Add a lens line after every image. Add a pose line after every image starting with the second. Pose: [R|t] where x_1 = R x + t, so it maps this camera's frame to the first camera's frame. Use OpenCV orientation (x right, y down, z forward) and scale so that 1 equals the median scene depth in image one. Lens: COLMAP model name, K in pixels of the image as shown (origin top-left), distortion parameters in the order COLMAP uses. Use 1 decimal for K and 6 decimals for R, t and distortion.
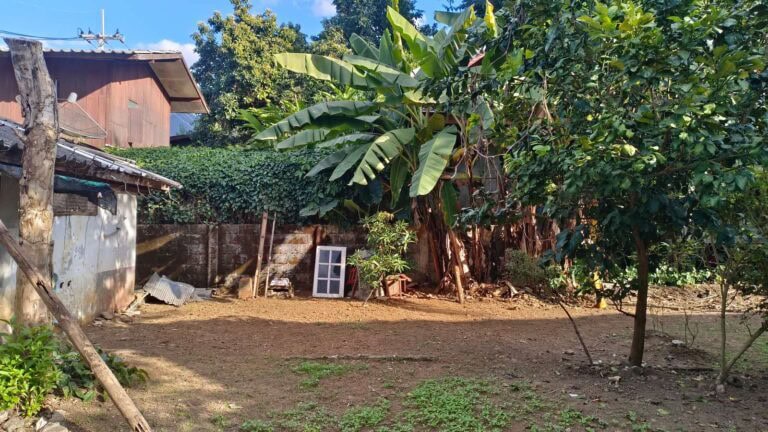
lens RADIAL K [[568.4, 0, 385.9], [0, 568.4, 211.1], [0, 0, 1]] dist [0.034275, -0.020742]
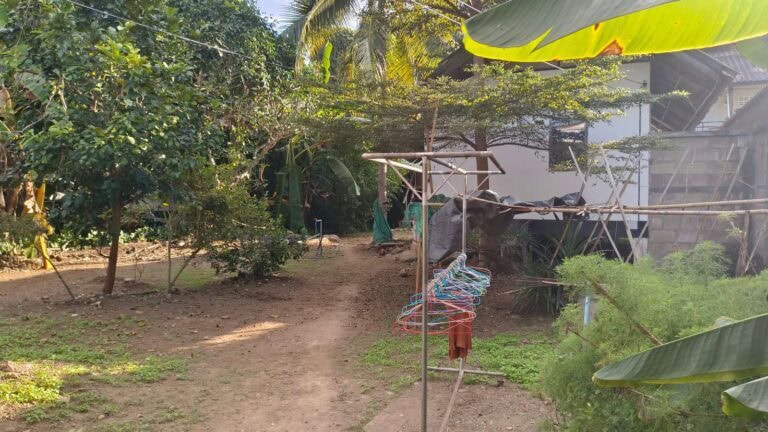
lens RADIAL K [[568.4, 0, 384.3], [0, 568.4, 212.5], [0, 0, 1]] dist [0.034275, -0.020742]
pose [[0.568545, -0.017903, 0.822457, -0.406488], [-0.020763, 0.999132, 0.036101, 0.017488], [-0.822390, -0.037602, 0.567680, -0.401546]]
